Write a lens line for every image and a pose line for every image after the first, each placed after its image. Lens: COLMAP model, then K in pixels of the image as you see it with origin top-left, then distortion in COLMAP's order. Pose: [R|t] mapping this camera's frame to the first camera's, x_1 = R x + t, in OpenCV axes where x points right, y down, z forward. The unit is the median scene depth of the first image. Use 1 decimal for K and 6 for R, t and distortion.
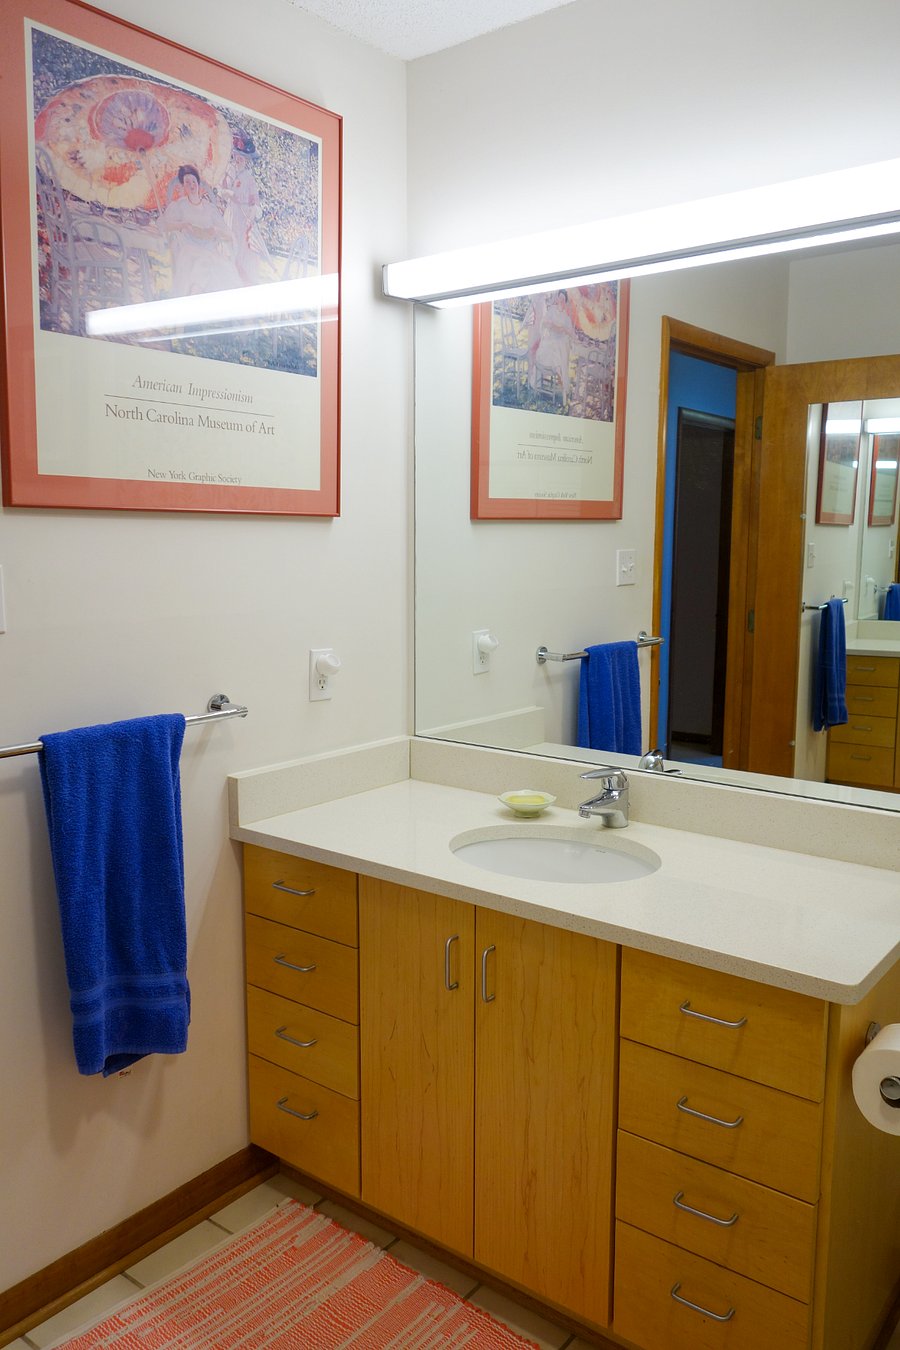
lens RADIAL K [[1053.9, 0, 450.0], [0, 1053.9, 675.0], [0, 0, 1]] dist [-0.005802, -0.013939]
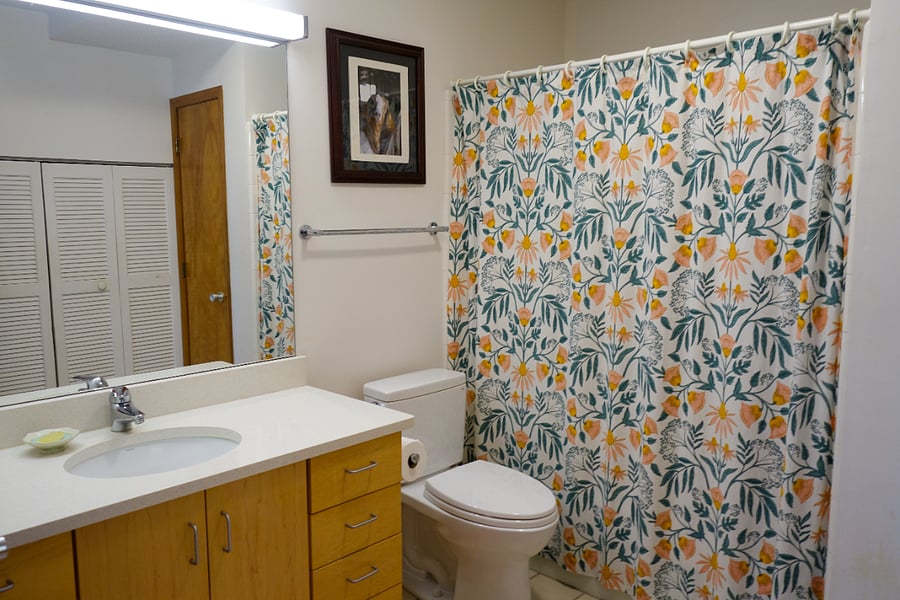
lens RADIAL K [[702.6, 0, 450.0], [0, 702.6, 300.0], [0, 0, 1]] dist [-0.005802, -0.013939]
pose [[0.094506, -0.125841, 0.987539, -0.750608], [0.136718, 0.984220, 0.112334, -0.069280], [-0.986092, 0.124398, 0.110219, 0.547307]]
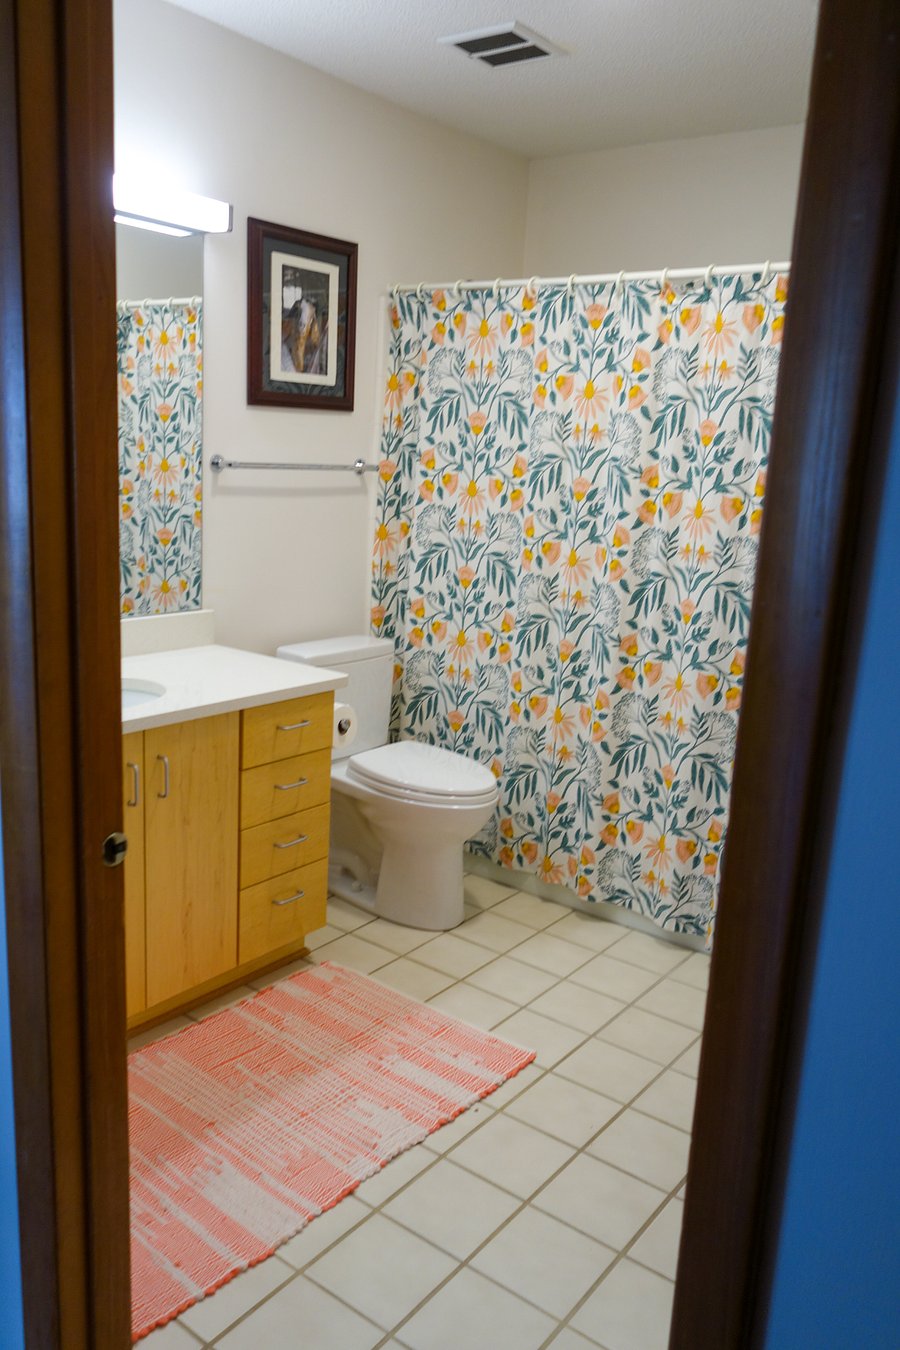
lens RADIAL K [[1053.9, 0, 450.0], [0, 1053.9, 675.0], [0, 0, 1]] dist [-0.005802, -0.013939]
pose [[-0.019103, -0.213382, 0.976782, -1.149890], [0.083778, 0.973183, 0.214234, -0.083040], [-0.996301, 0.085925, -0.000714, 0.602822]]
